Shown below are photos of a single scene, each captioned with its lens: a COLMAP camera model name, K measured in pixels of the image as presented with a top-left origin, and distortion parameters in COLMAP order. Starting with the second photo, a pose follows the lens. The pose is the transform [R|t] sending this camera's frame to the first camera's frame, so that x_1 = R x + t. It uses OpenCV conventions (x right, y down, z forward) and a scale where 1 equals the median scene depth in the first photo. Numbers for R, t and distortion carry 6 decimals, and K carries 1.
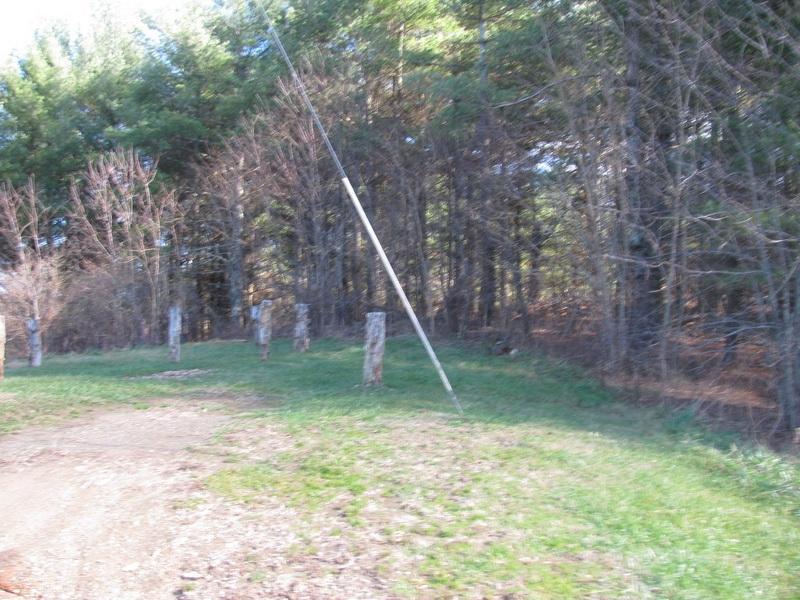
lens RADIAL K [[829.8, 0, 400.0], [0, 829.8, 300.0], [0, 0, 1]] dist [-0.238285, 0.280427]
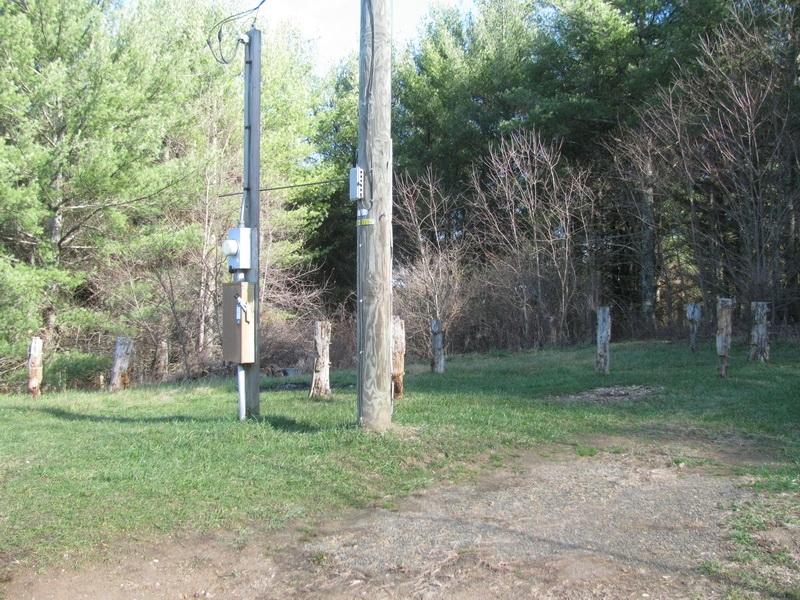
lens RADIAL K [[829.8, 0, 400.0], [0, 829.8, 300.0], [0, 0, 1]] dist [-0.238285, 0.280427]
pose [[0.892693, -0.000306, -0.450666, -0.052217], [0.004722, 0.999951, 0.008676, -0.003432], [0.450641, -0.009873, 0.892650, 0.105089]]
